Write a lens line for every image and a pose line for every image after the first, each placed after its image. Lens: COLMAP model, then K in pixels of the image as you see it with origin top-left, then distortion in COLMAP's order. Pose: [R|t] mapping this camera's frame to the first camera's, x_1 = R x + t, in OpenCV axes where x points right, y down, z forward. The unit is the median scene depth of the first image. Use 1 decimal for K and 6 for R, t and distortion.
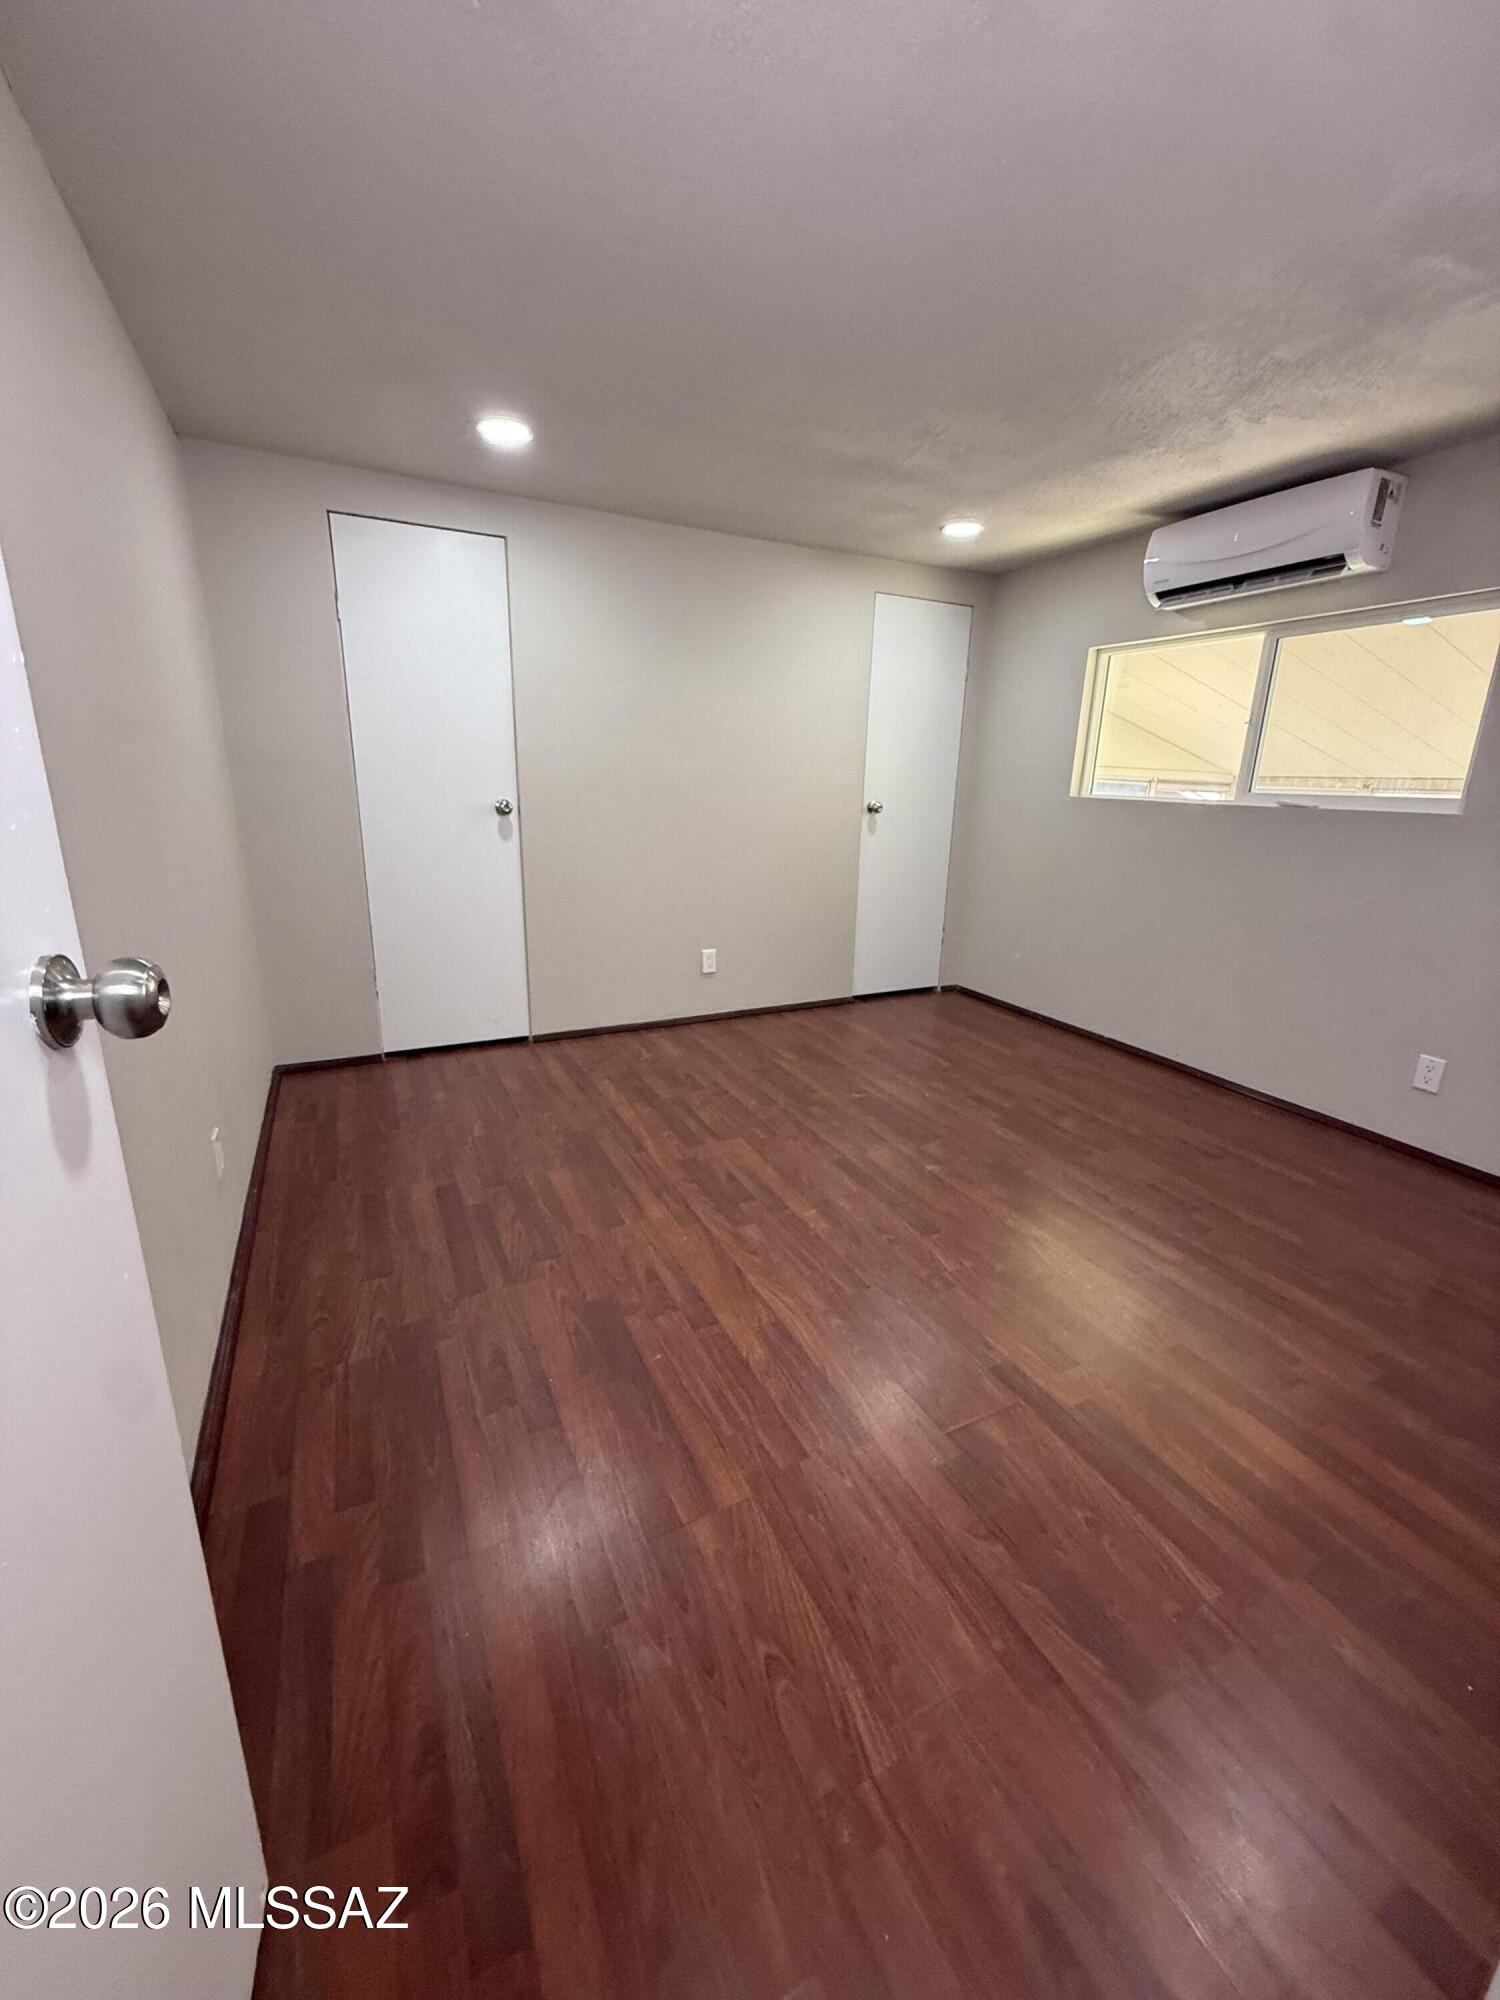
lens RADIAL K [[795.6, 0, 750.3], [0, 795.6, 996.0], [0, 0, 1]] dist [0.000330, 0.000597]
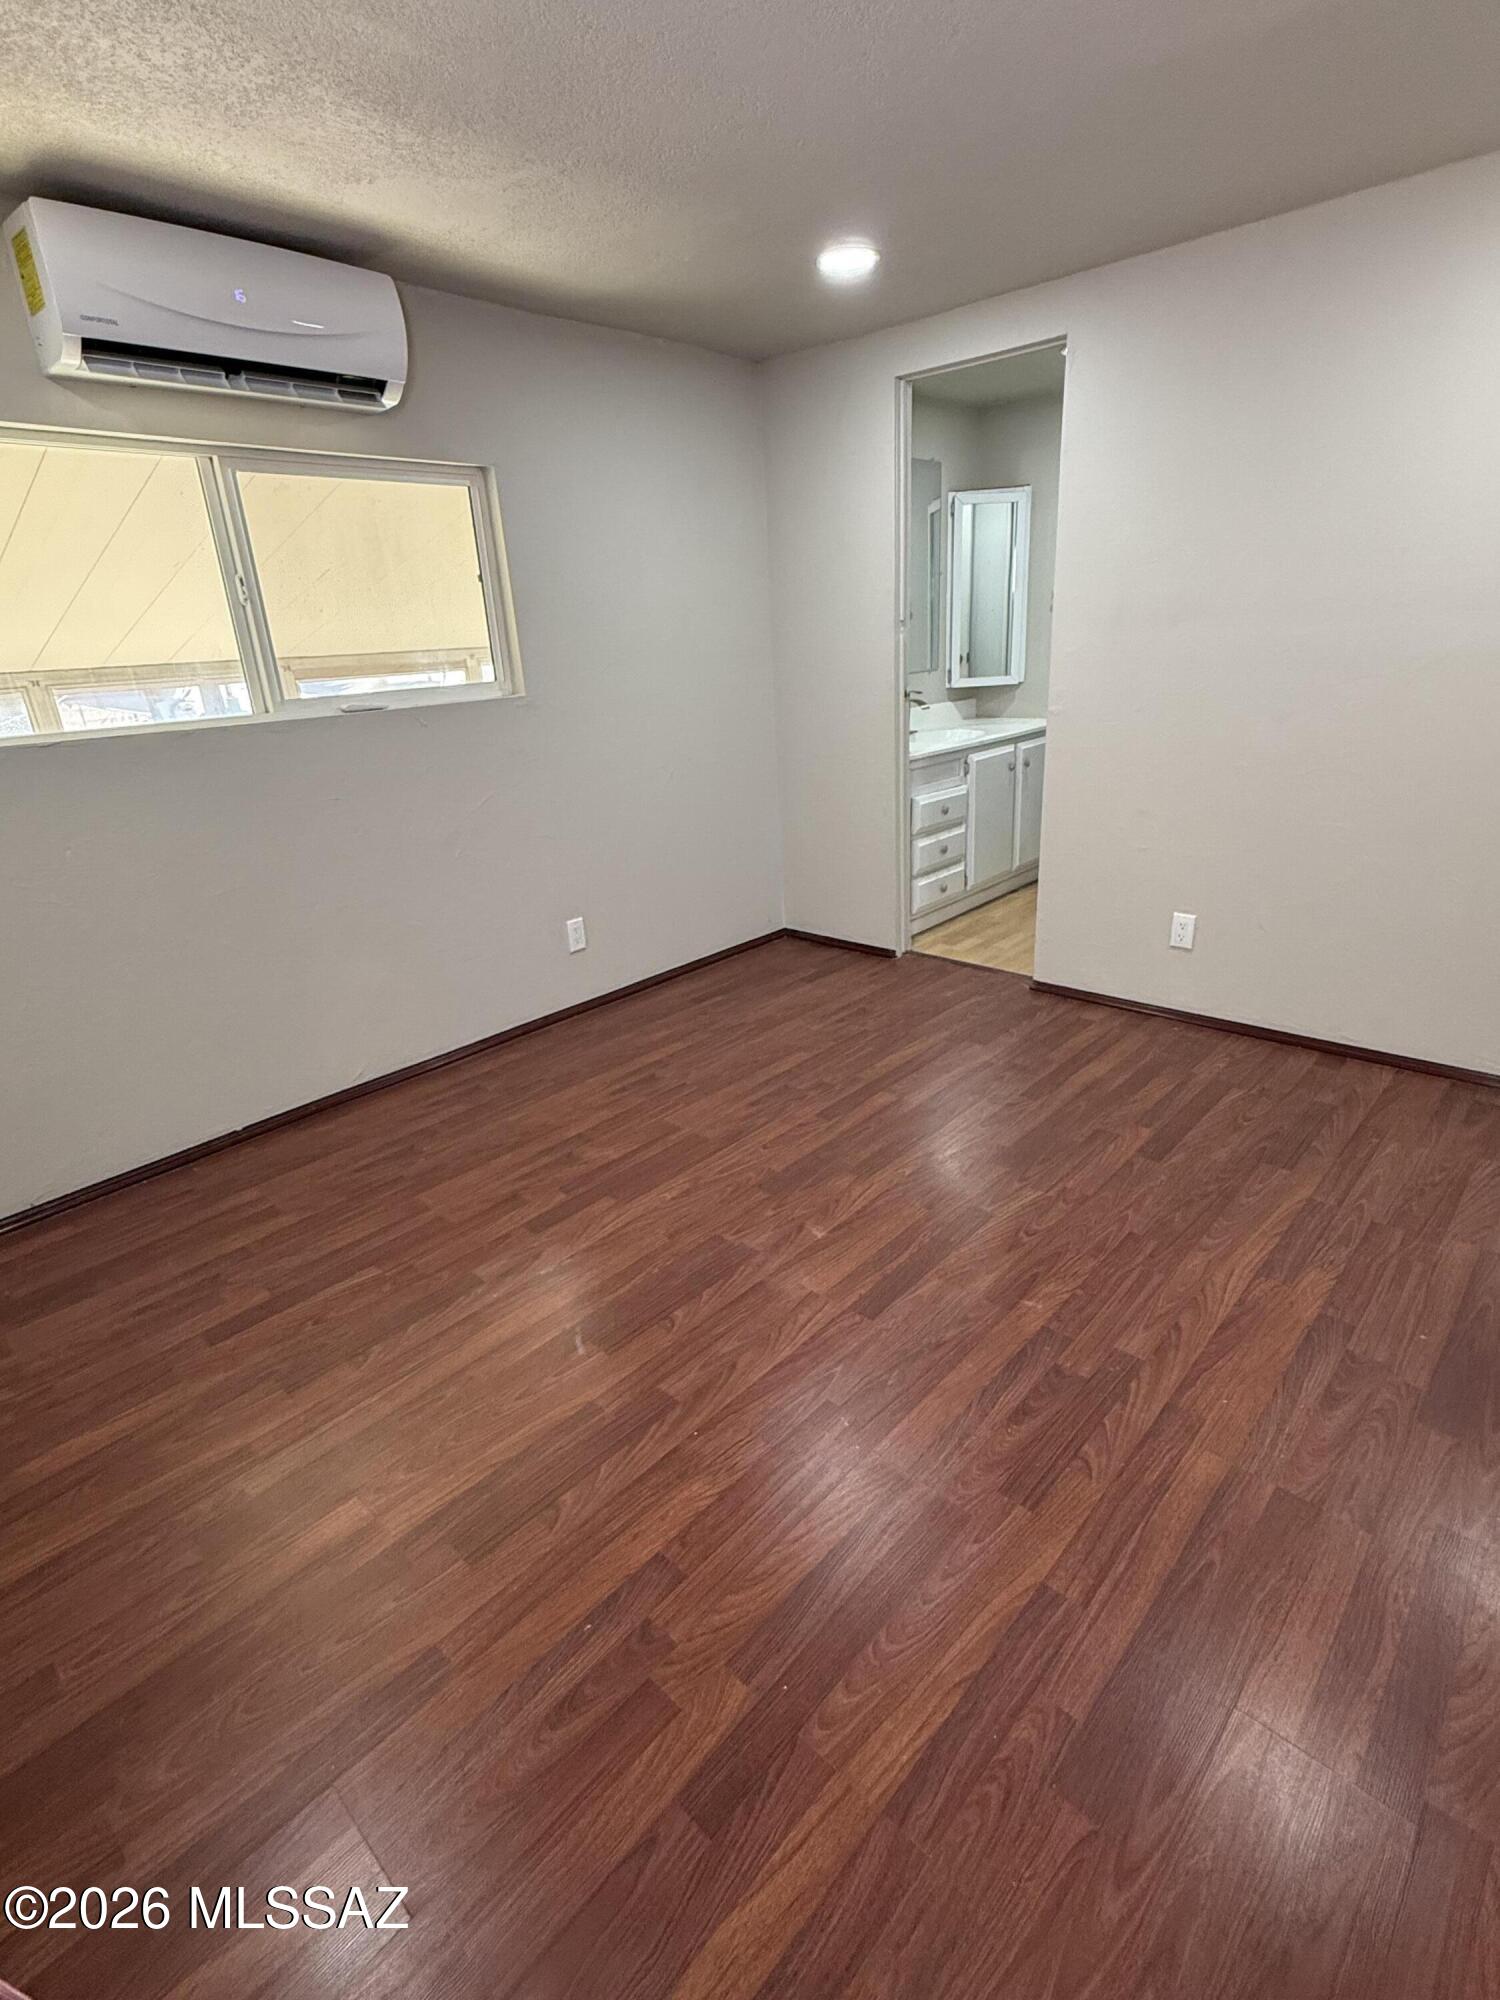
lens RADIAL K [[970.4, 0, 745.5], [0, 970.4, 1005.8], [0, 0, 1]] dist [-0.003390, 0.000272]
pose [[-0.351350, -0.343013, 0.871146, -0.416010], [0.292609, 0.843627, 0.450192, -0.348807], [-0.889344, 0.413081, -0.196040, 1.089346]]
